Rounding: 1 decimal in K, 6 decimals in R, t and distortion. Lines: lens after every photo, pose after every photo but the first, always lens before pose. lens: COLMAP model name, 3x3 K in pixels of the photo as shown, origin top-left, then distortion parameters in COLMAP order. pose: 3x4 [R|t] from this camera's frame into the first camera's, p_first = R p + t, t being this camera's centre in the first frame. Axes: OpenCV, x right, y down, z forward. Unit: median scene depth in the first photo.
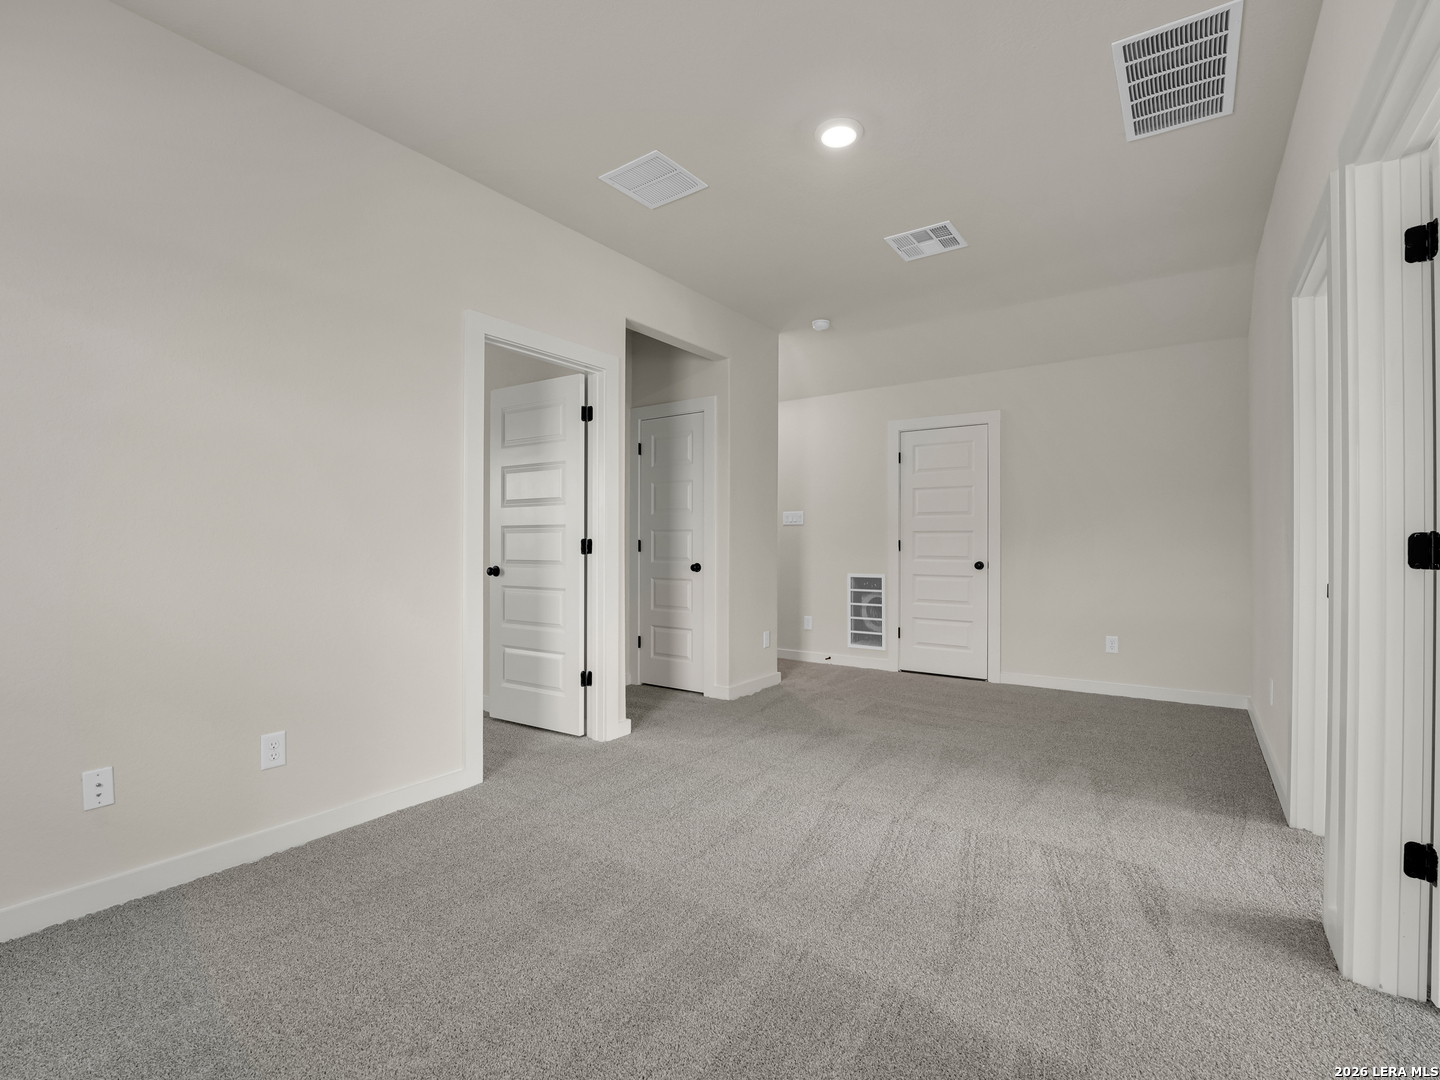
lens RADIAL K [[679.1, 0, 713.4], [0, 679.1, 544.6], [0, 0, 1]] dist [-0.000981, -0.000352]
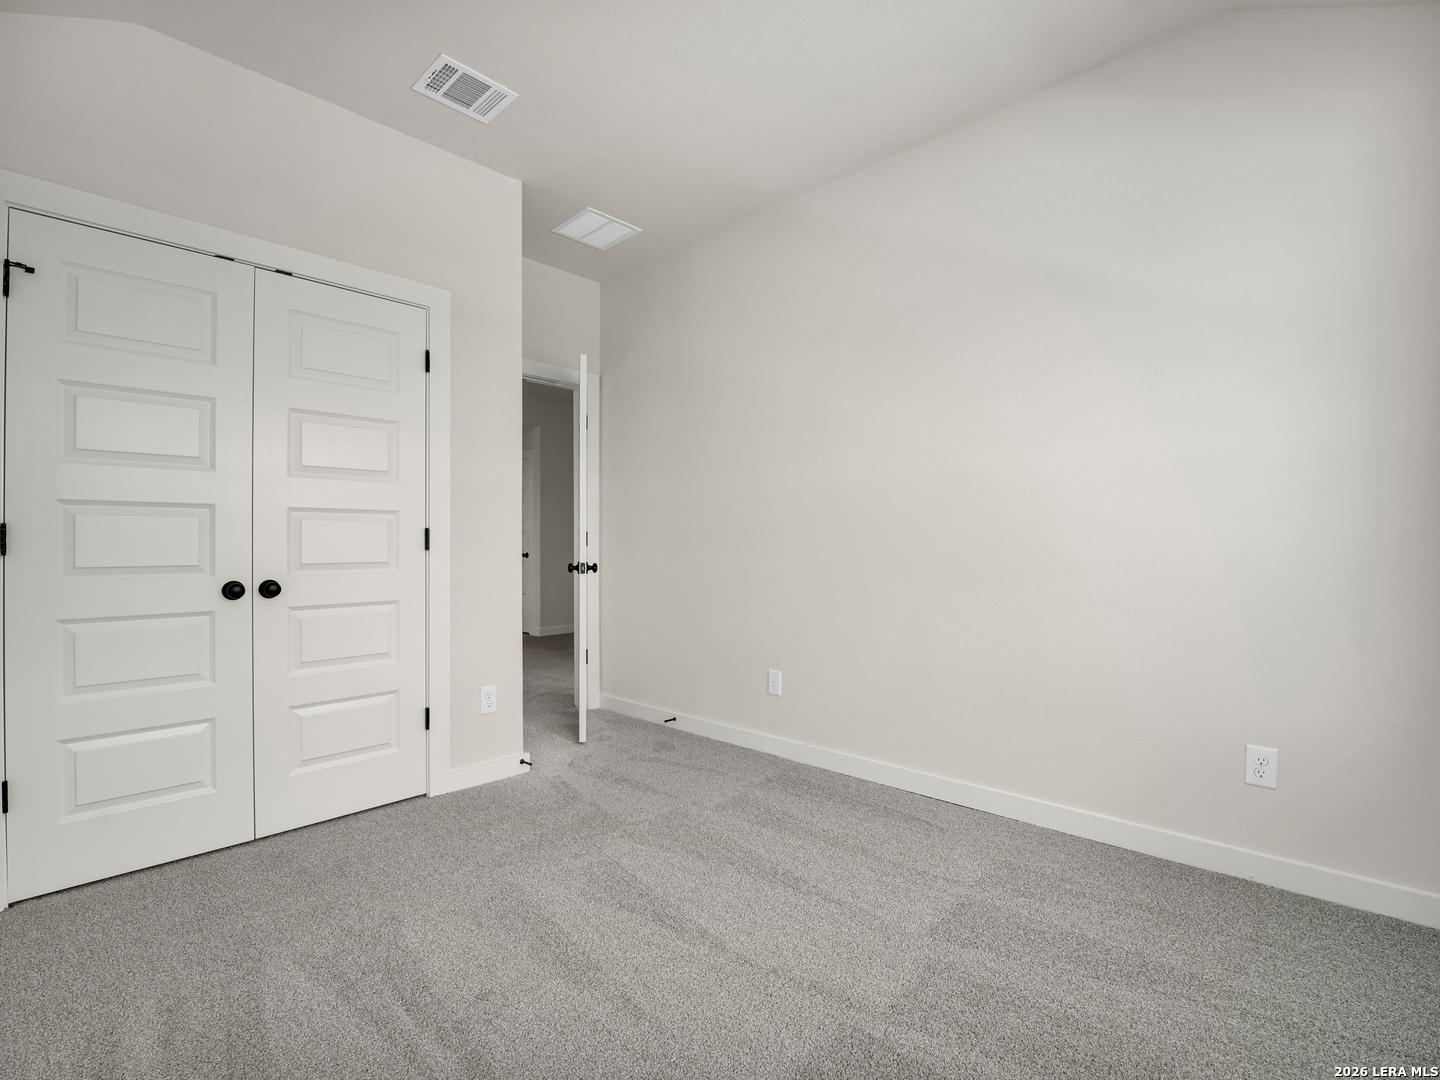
lens RADIAL K [[679.1, 0, 713.4], [0, 679.1, 544.6], [0, 0, 1]] dist [-0.000981, -0.000352]
pose [[0.151201, -0.004433, 0.988493, -0.857861], [-0.001632, 0.999987, 0.004734, 0.002839], [-0.988502, -0.002329, 0.151192, 0.540798]]
